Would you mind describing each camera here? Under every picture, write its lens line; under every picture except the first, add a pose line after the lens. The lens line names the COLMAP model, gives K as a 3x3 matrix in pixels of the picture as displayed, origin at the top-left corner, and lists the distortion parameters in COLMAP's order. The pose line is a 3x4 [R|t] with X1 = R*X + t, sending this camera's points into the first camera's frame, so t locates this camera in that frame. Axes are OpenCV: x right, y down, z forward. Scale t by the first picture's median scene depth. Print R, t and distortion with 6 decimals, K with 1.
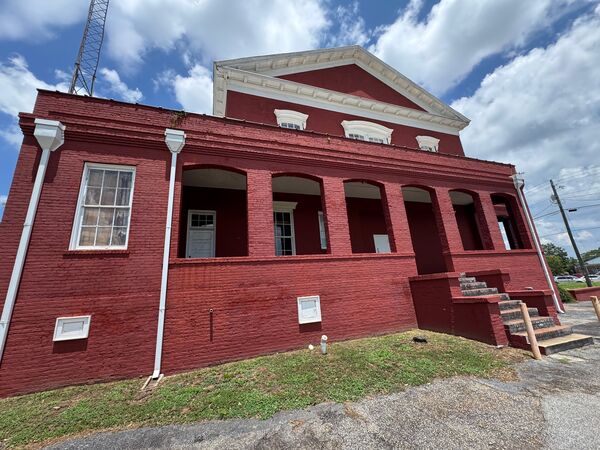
lens RADIAL K [[240.2, 0, 300.5], [0, 240.2, 223.4], [0, 0, 1]] dist [-0.004802, 0.000002]
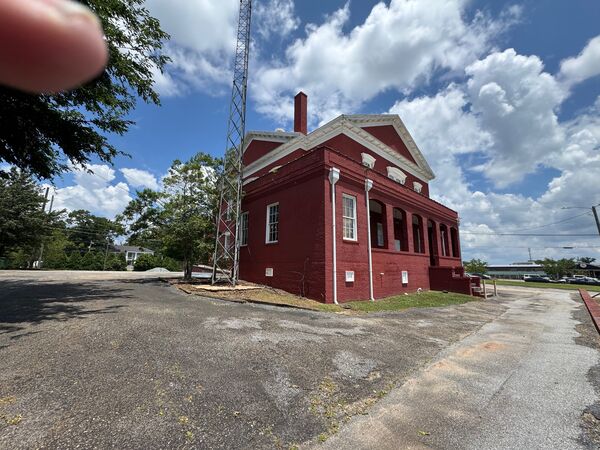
lens RADIAL K [[240.2, 0, 297.7], [0, 240.2, 225.8], [0, 0, 1]] dist [-0.004802, 0.000002]
pose [[0.921419, 0.147813, 0.359359, -0.841639], [-0.179213, 0.982244, 0.055494, -0.018102], [-0.344775, -0.115534, 0.931548, -0.302823]]
